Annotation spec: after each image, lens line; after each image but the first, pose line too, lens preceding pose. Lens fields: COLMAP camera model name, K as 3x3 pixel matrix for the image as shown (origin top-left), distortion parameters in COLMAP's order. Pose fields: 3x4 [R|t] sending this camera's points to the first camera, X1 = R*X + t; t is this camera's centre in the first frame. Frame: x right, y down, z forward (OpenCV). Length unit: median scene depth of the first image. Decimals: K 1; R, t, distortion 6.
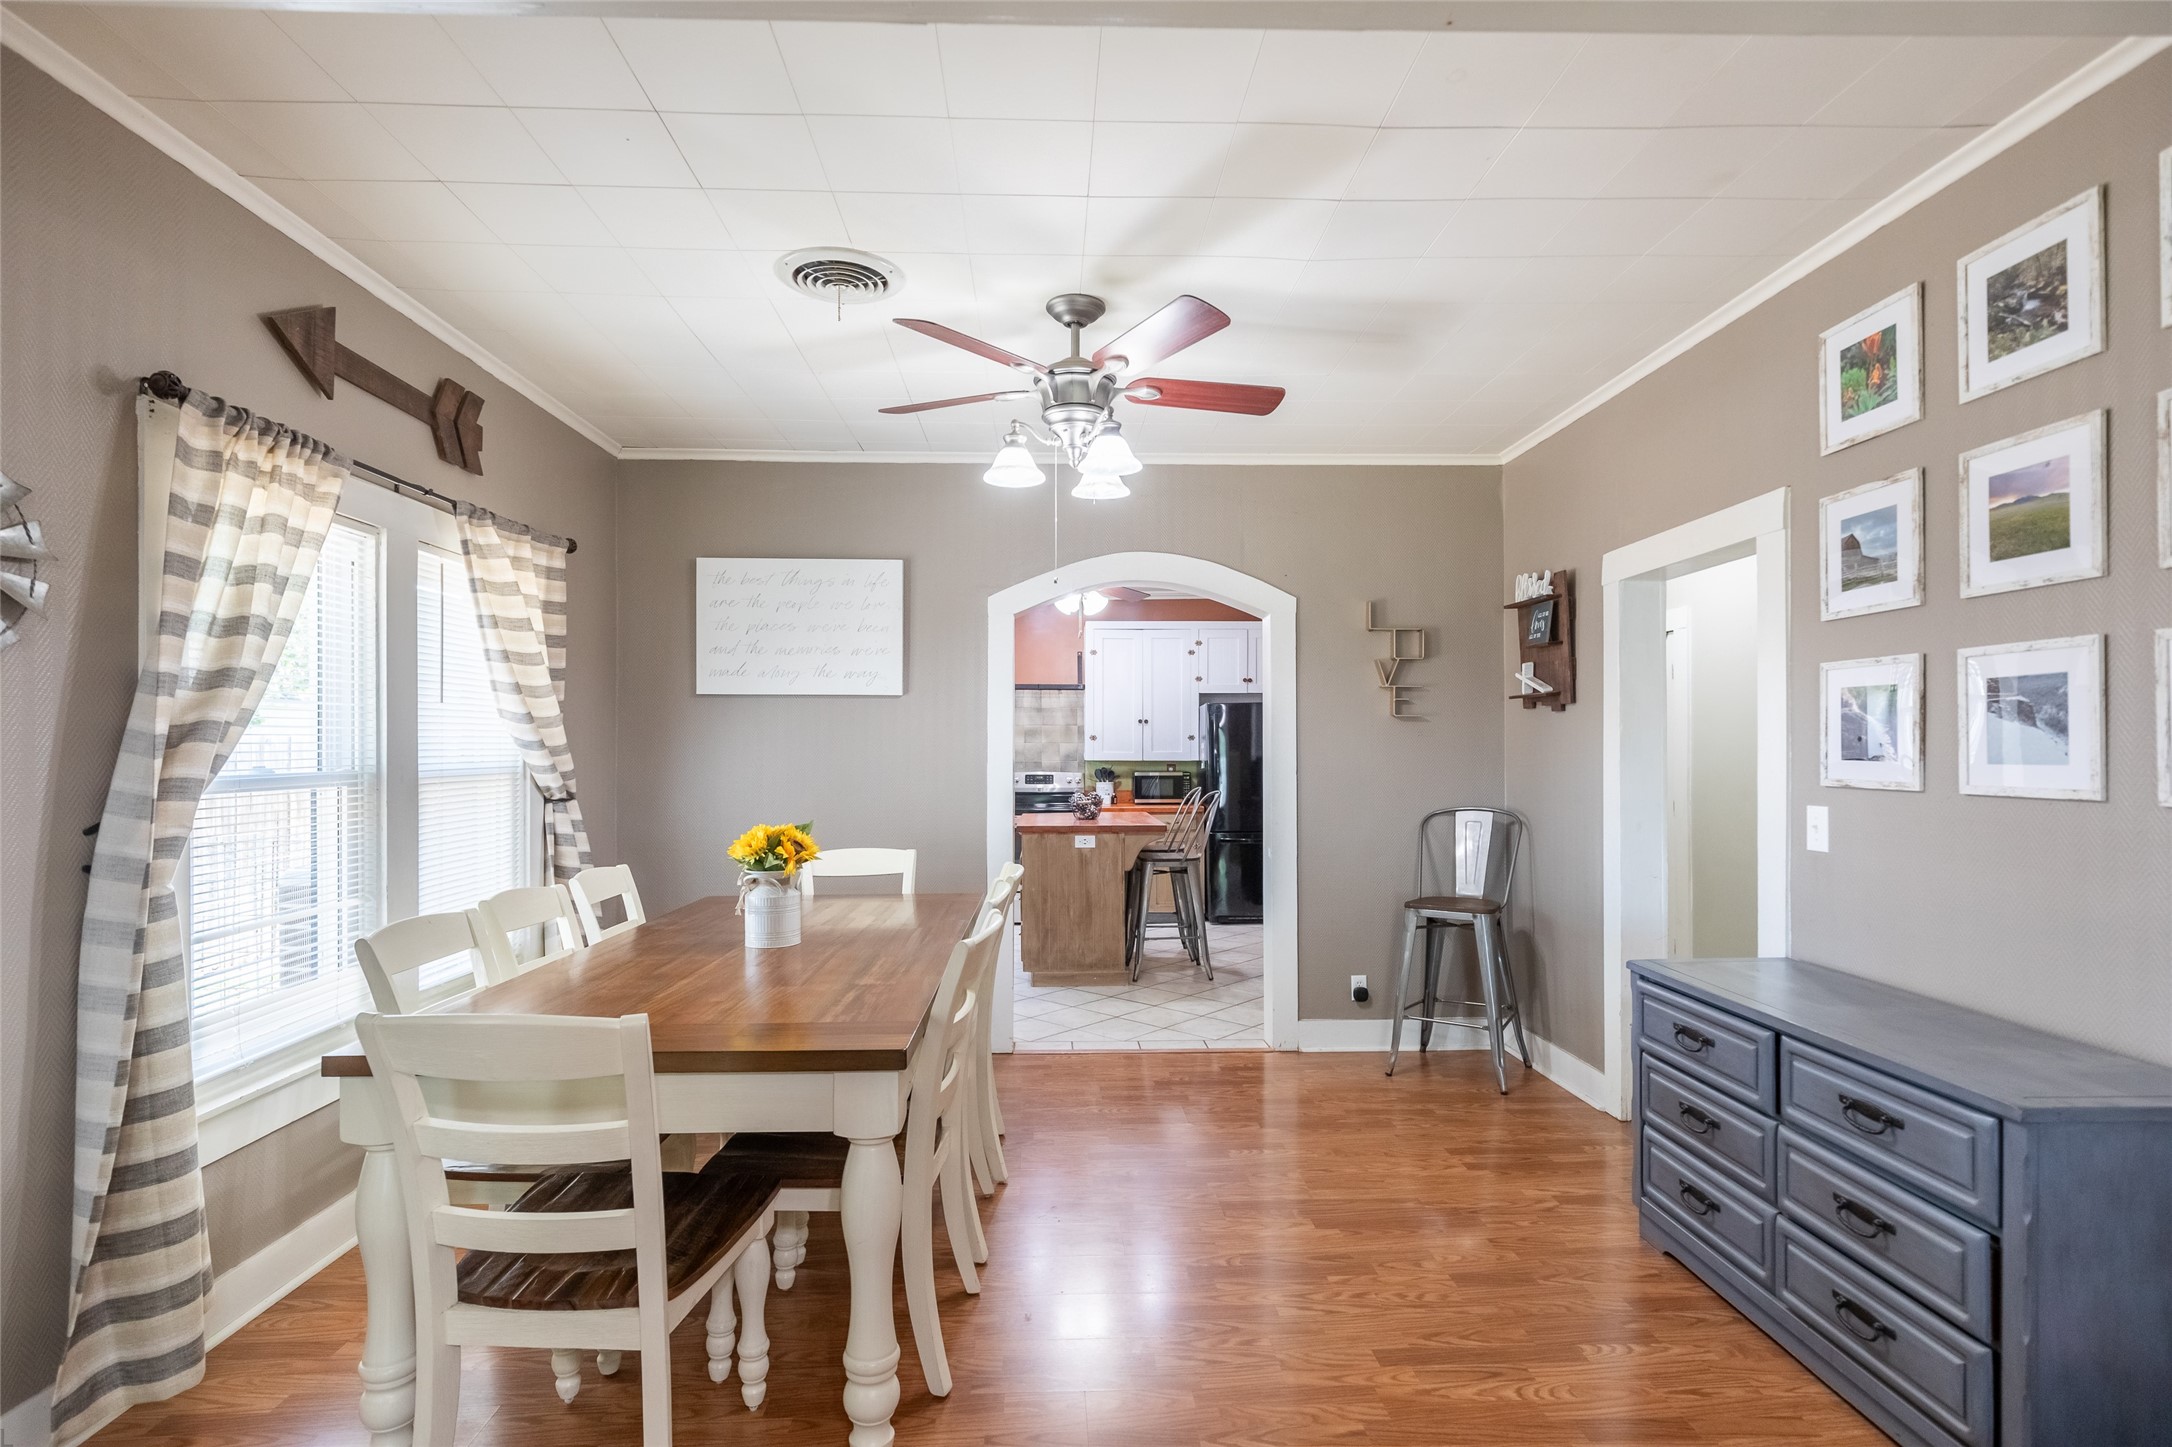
lens RADIAL K [[1068.6, 0, 1073.0], [0, 1068.6, 744.7], [0, 0, 1]] dist [-0.001901, 0.000426]
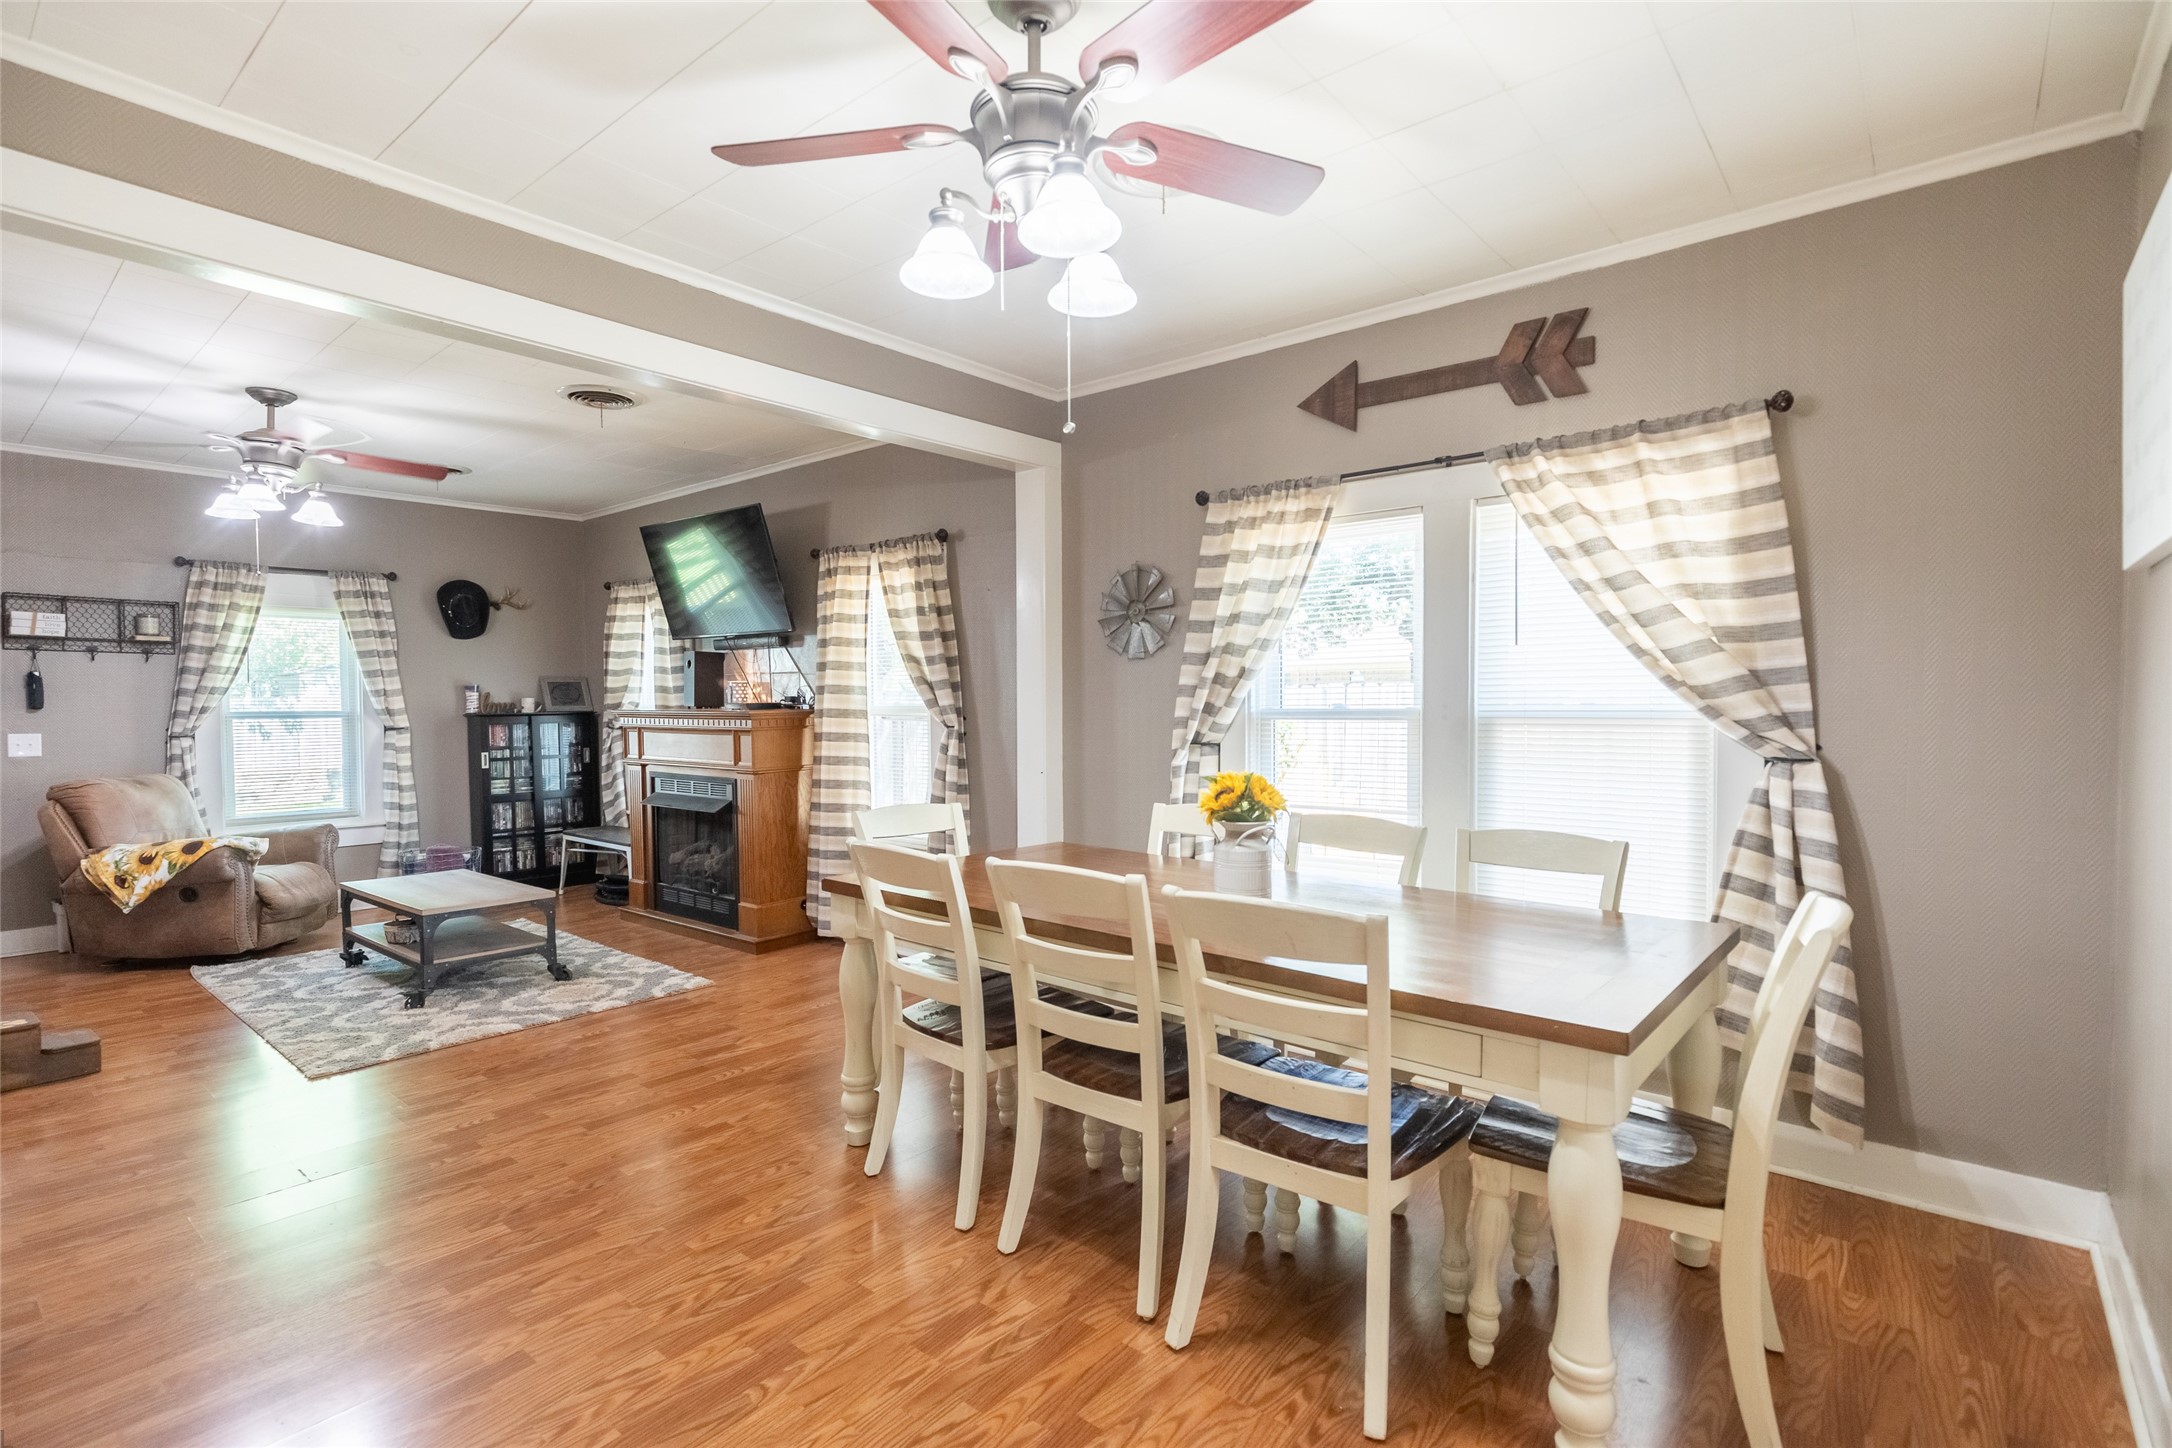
lens RADIAL K [[1047.2, 0, 1064.8], [0, 1047.2, 719.1], [0, 0, 1]] dist [-0.000677, -0.000065]
pose [[-0.675259, 0.016809, -0.737389, 0.357691], [0.005184, 0.999824, 0.018043, 0.008659], [0.737562, 0.008361, -0.675227, 1.100203]]
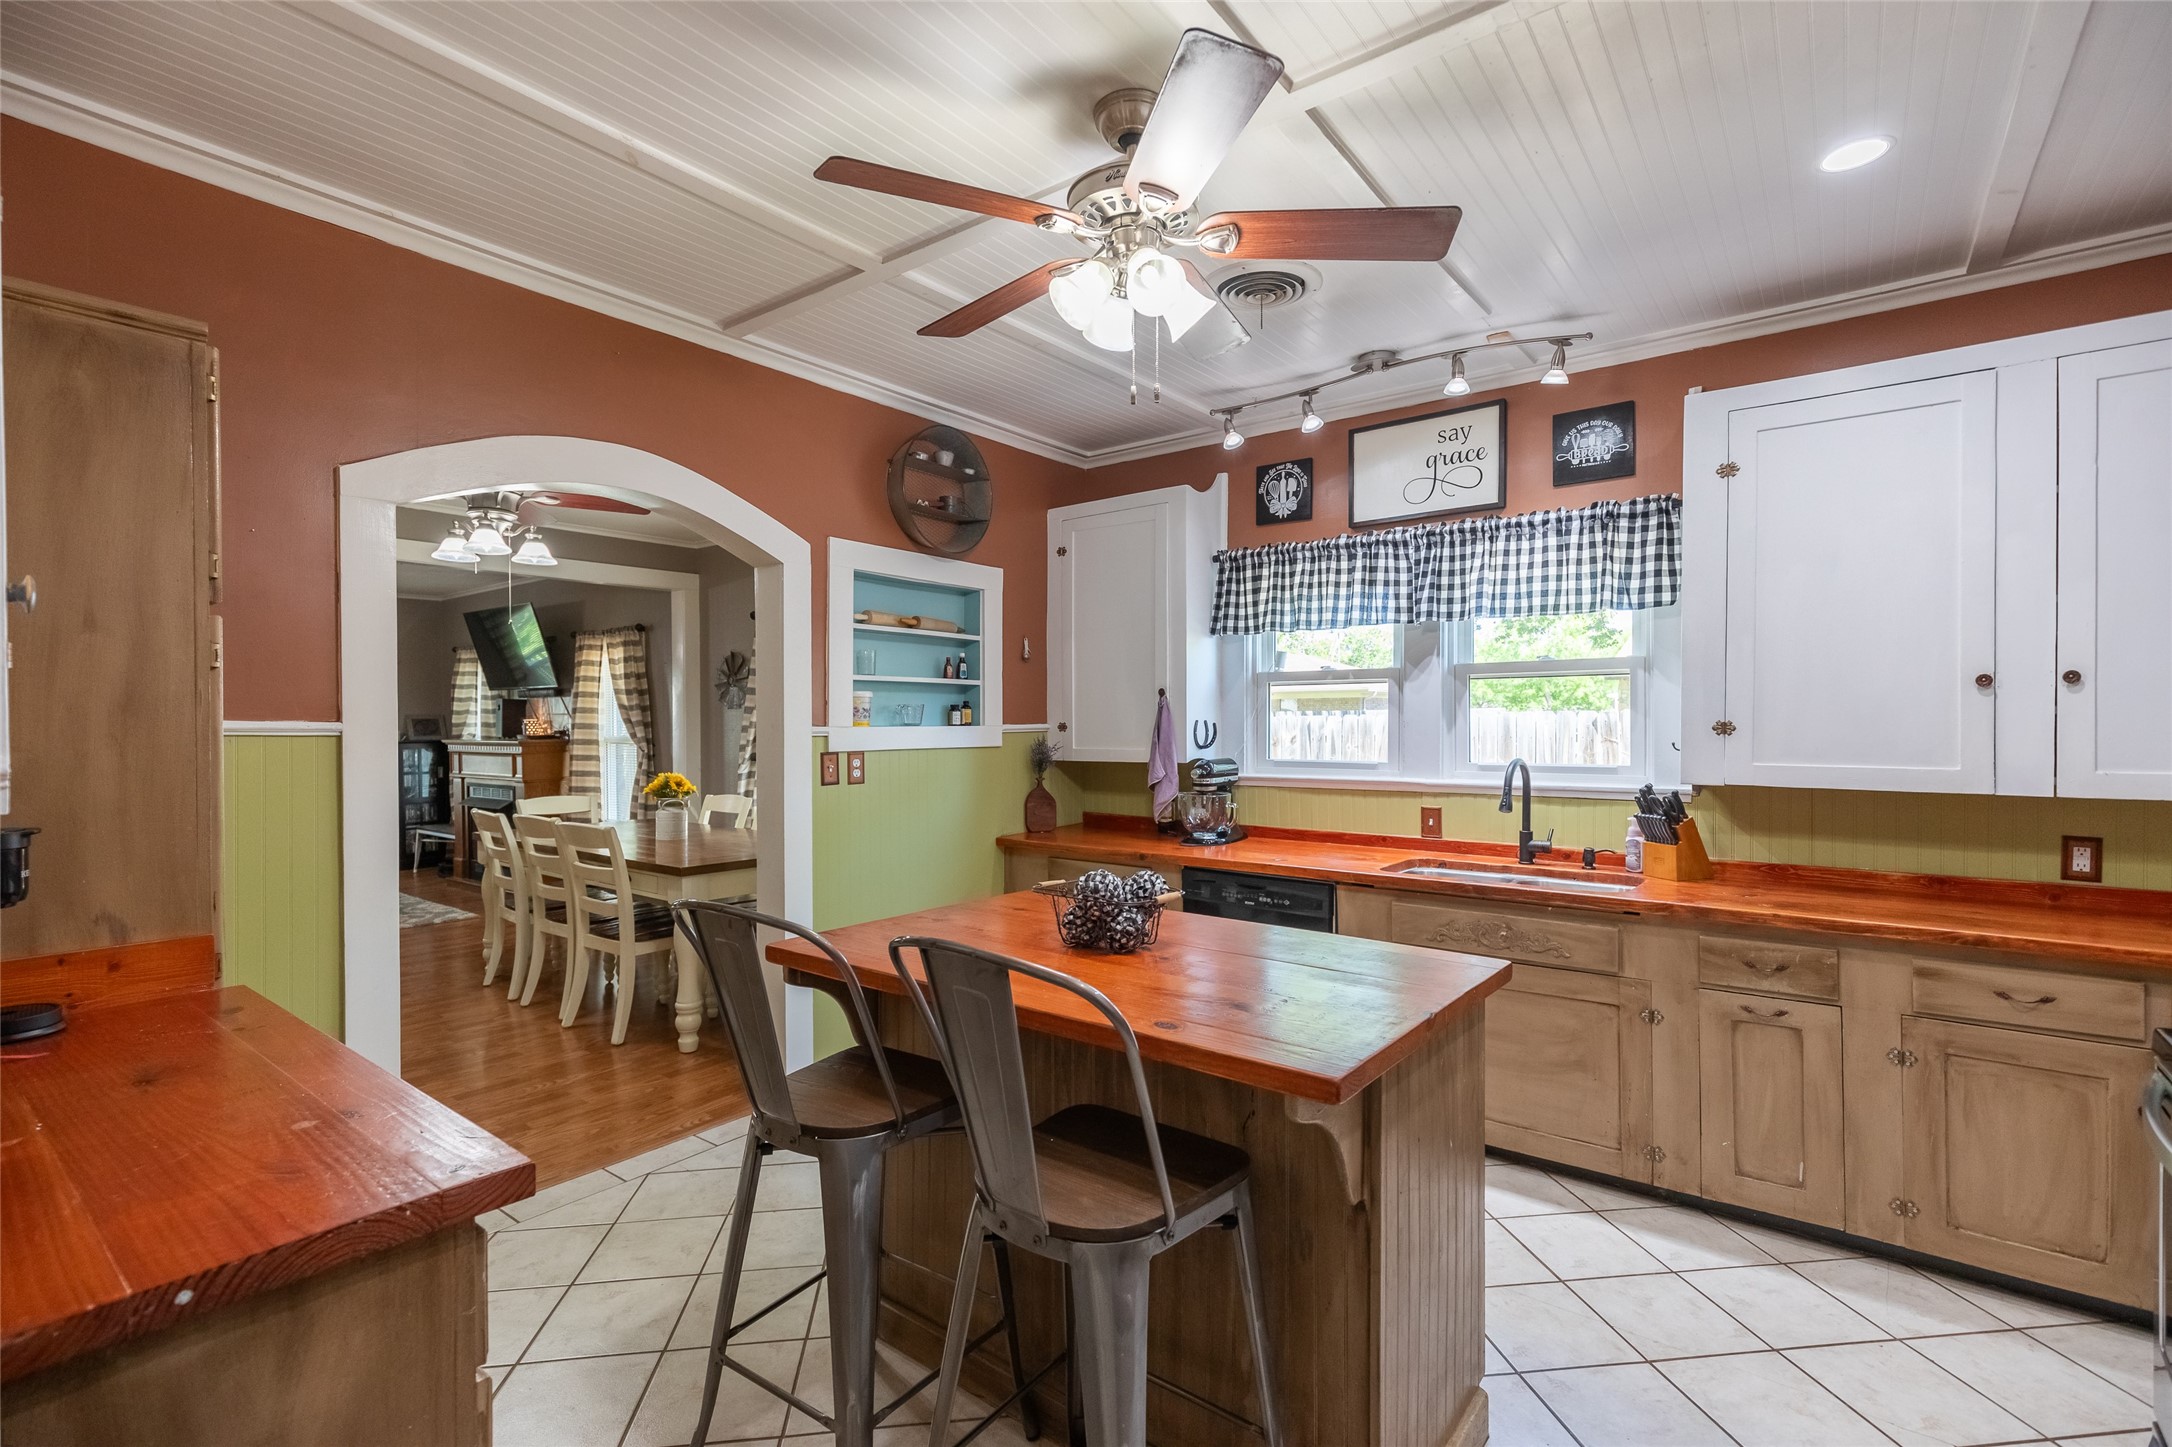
lens RADIAL K [[981.1, 0, 1104.0], [0, 981.1, 733.5], [0, 0, 1]] dist [0.008212, -0.000687]
pose [[-0.625725, 0.011535, -0.779959, 0.416911], [0.006976, 0.999933, 0.009192, -0.002845], [0.780013, 0.000311, -0.625763, 1.950079]]
